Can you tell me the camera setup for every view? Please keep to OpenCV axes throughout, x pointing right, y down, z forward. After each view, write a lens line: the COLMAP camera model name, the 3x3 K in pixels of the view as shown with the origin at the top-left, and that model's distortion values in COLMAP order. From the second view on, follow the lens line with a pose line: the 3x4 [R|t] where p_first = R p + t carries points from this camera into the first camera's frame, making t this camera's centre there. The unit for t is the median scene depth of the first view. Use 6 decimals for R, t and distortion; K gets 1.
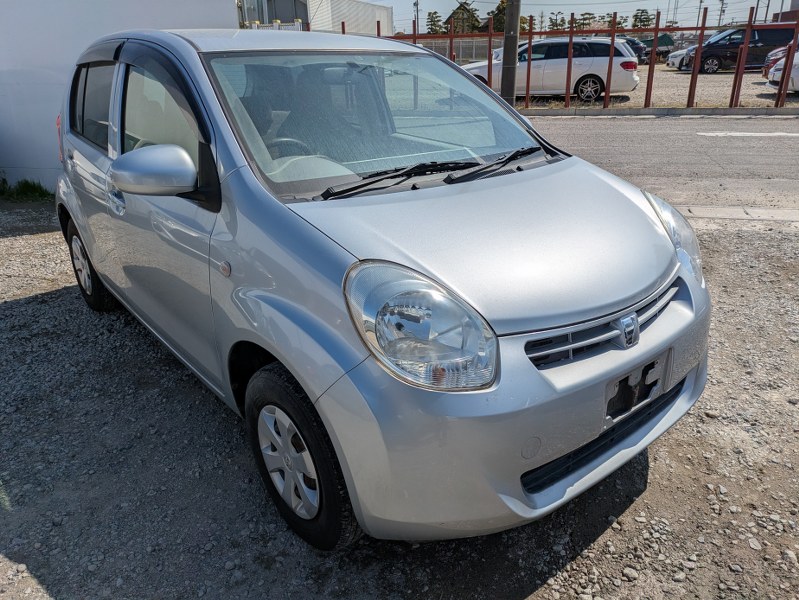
lens RADIAL K [[586.9, 0, 404.2], [0, 586.9, 311.5], [0, 0, 1]] dist [0.036571, -0.028380]
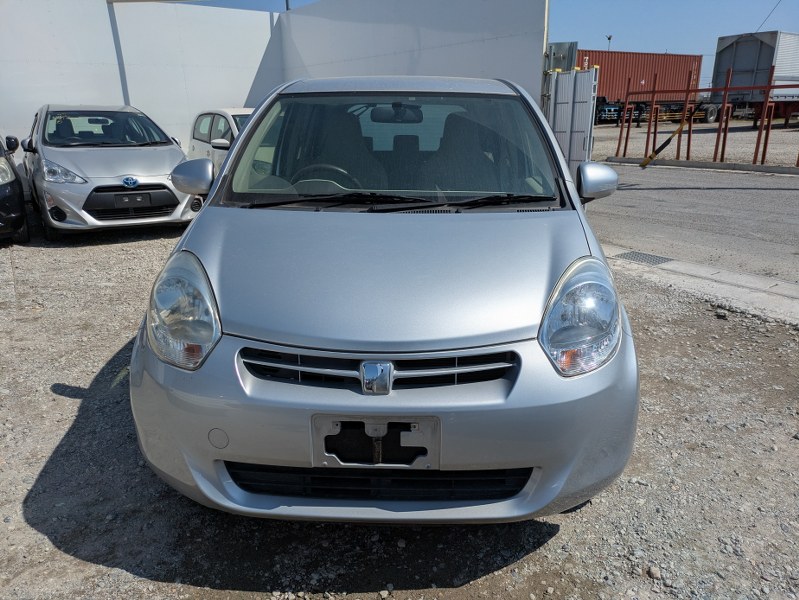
lens RADIAL K [[586.9, 0, 404.2], [0, 586.9, 311.5], [0, 0, 1]] dist [0.036571, -0.028380]
pose [[0.755143, 0.240348, -0.609911, 0.976273], [-0.278475, 0.959860, 0.033467, -0.115896], [0.593473, 0.144572, 0.791763, 0.264621]]
